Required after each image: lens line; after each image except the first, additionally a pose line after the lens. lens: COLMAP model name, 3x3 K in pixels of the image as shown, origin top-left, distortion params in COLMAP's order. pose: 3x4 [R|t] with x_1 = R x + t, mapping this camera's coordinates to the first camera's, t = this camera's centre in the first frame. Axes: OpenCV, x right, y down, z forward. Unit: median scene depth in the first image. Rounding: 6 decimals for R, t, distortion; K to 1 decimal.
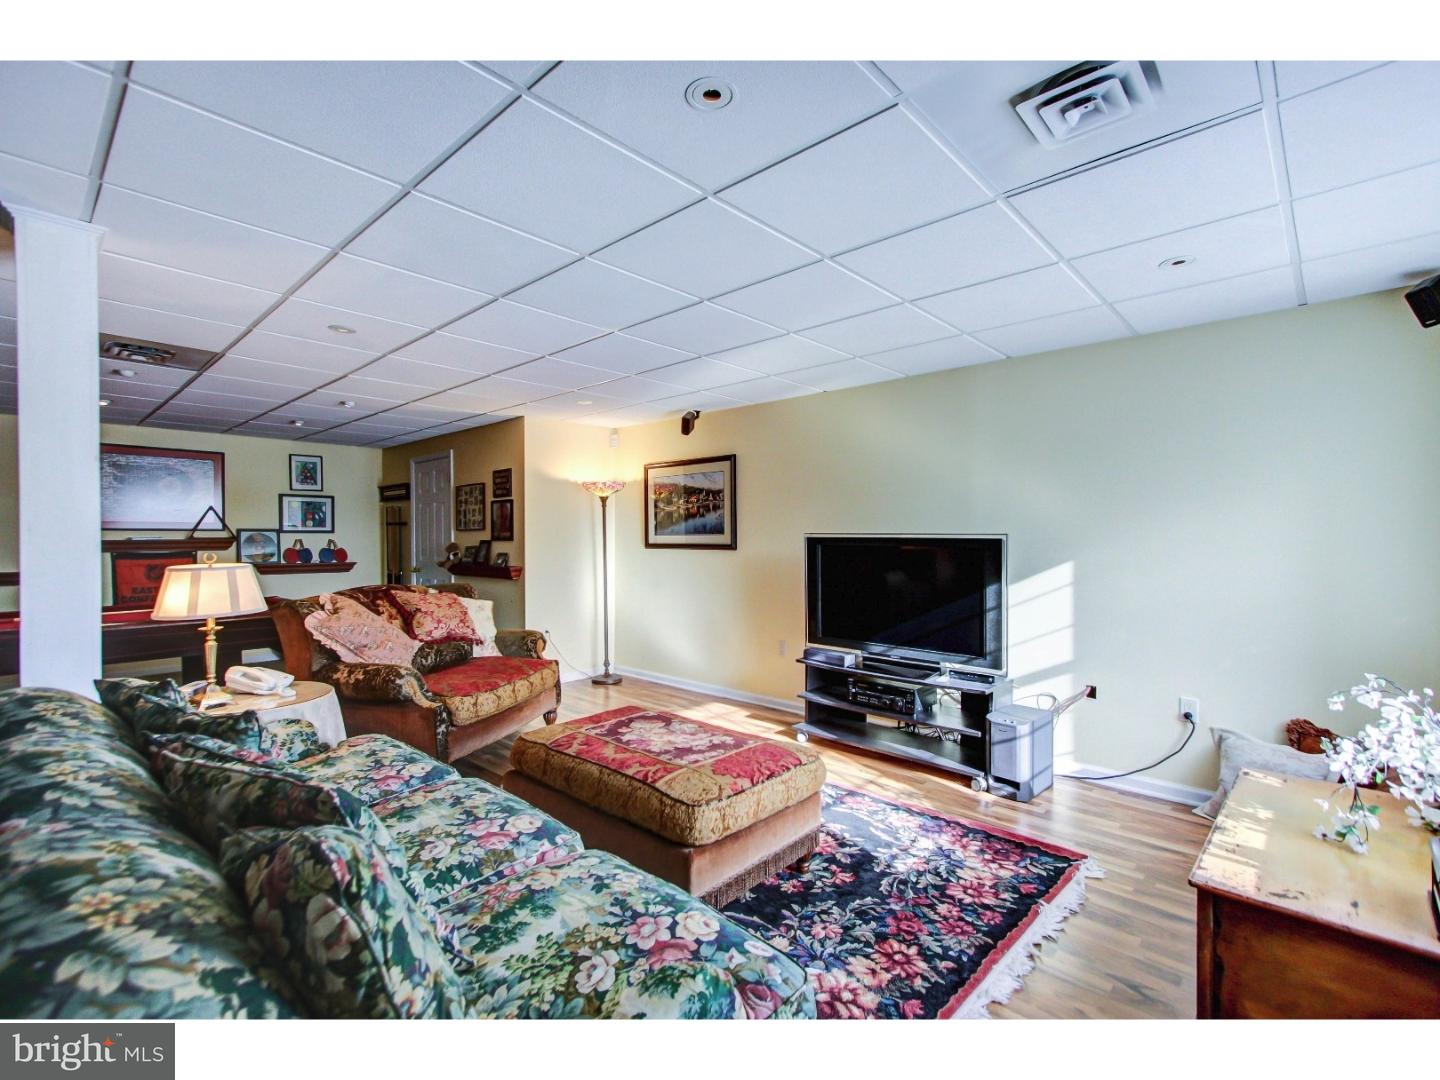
lens RADIAL K [[669.1, 0, 721.0], [0, 669.1, 546.9], [0, 0, 1]] dist [0.003550, 0.000151]
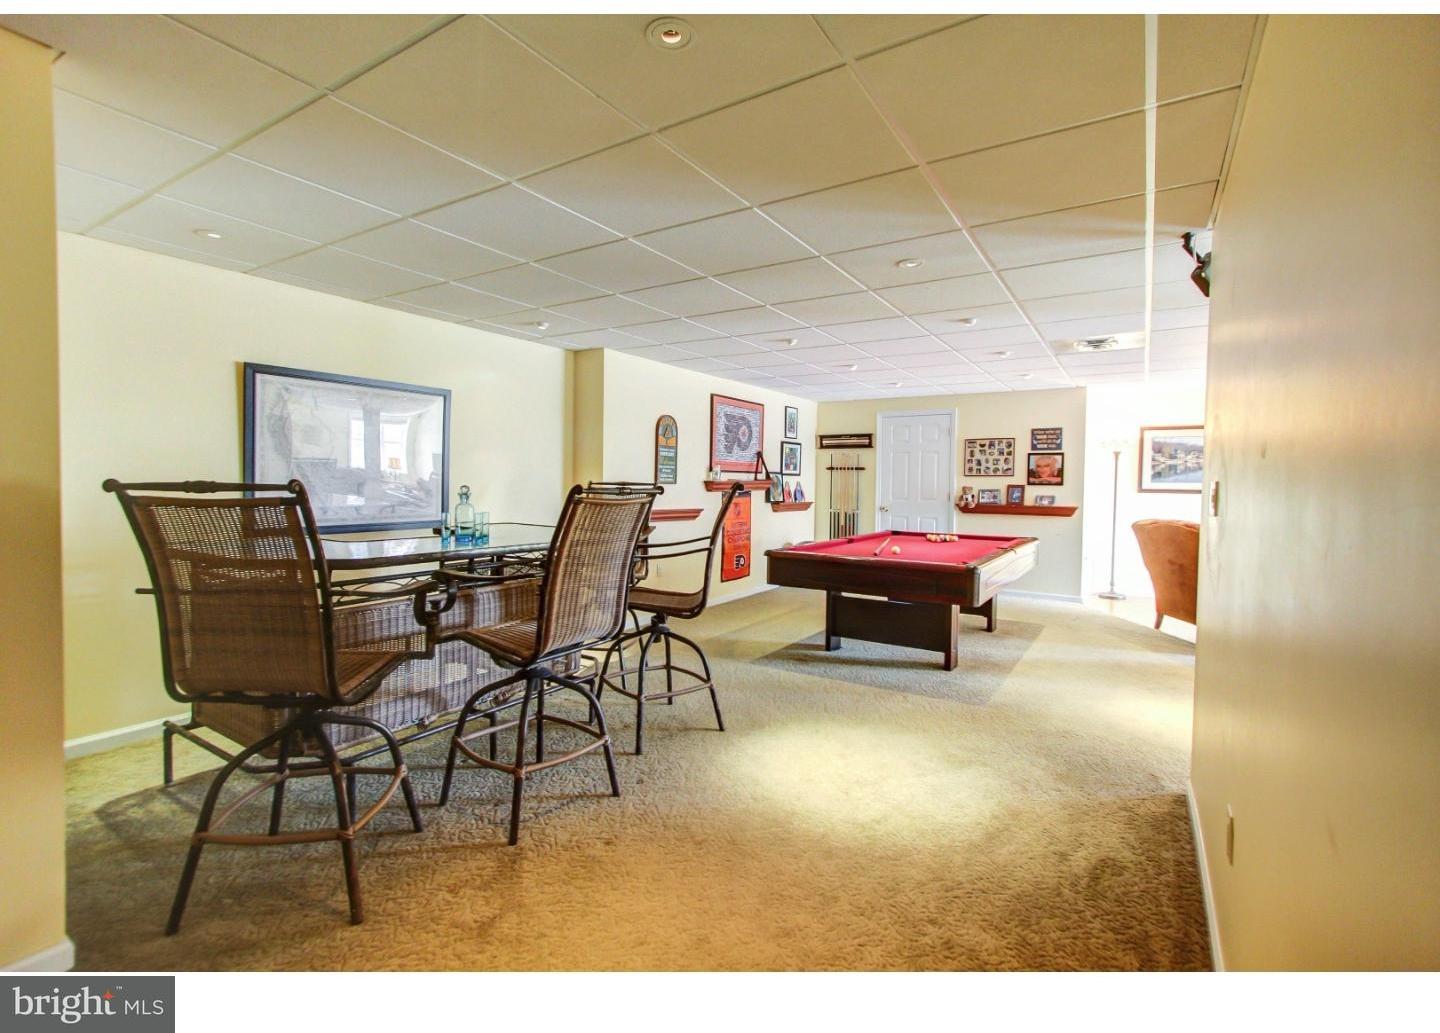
lens RADIAL K [[668.9, 0, 718.2], [0, 668.9, 503.6], [0, 0, 1]] dist [0.000221, 0.000475]
pose [[0.984180, 0.006518, 0.177052, -1.134476], [-0.011121, 0.999625, 0.025015, -0.000122], [-0.176823, -0.026588, 0.983884, -0.110767]]
